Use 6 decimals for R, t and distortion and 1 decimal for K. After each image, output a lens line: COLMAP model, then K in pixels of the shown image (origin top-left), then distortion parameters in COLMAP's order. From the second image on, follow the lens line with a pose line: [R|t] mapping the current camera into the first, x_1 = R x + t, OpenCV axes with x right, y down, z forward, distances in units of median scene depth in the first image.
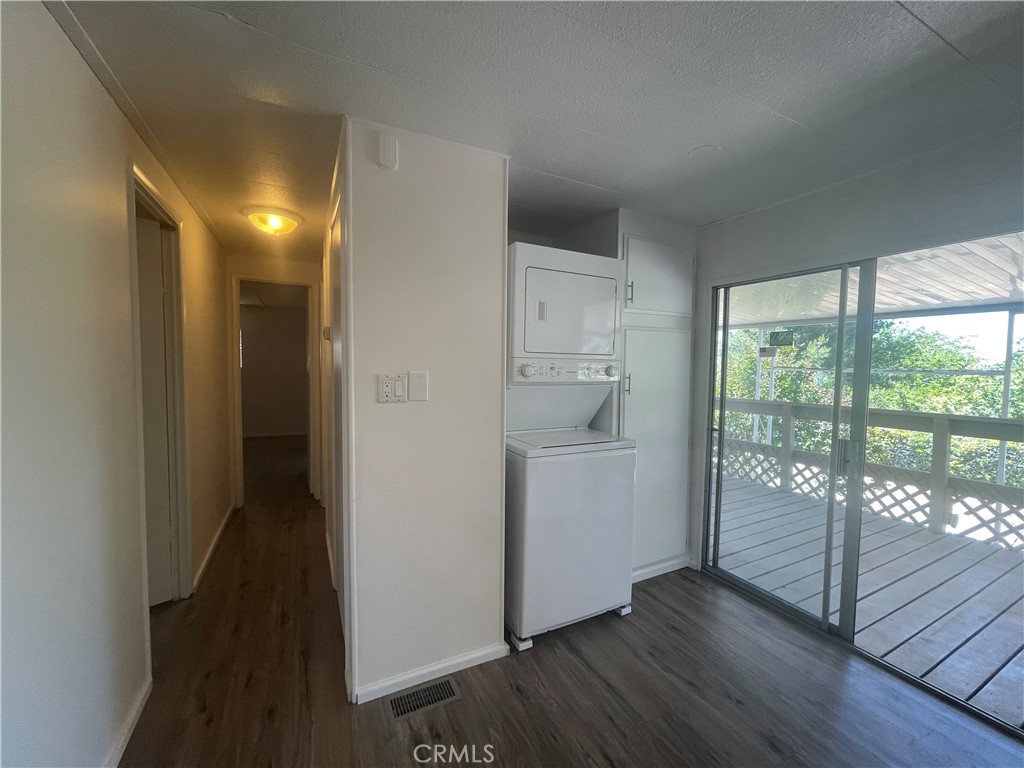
lens RADIAL K [[412.8, 0, 513.5], [0, 412.8, 383.8], [0, 0, 1]] dist [-0.002305, 0.000303]
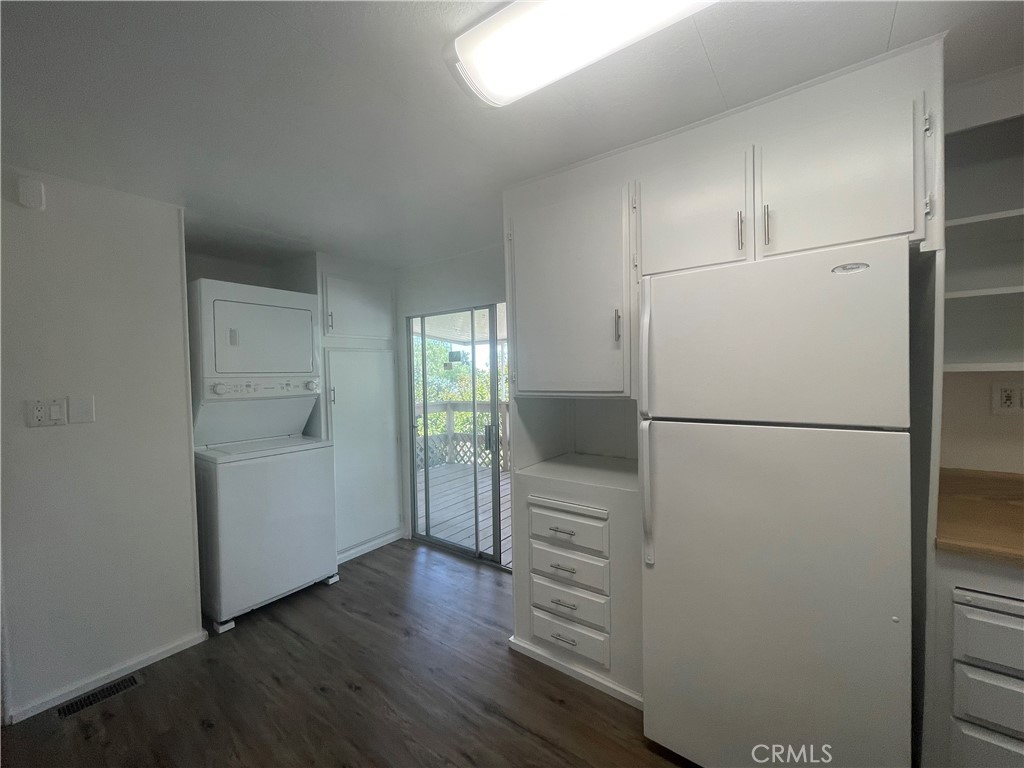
lens RADIAL K [[412.8, 0, 511.5], [0, 412.8, 384.1], [0, 0, 1]] dist [-0.002305, 0.000303]
pose [[0.895815, -0.042598, 0.442381, 0.244867], [0.053057, 0.998528, -0.011287, 0.010239], [-0.441248, 0.033583, 0.896756, -0.379924]]
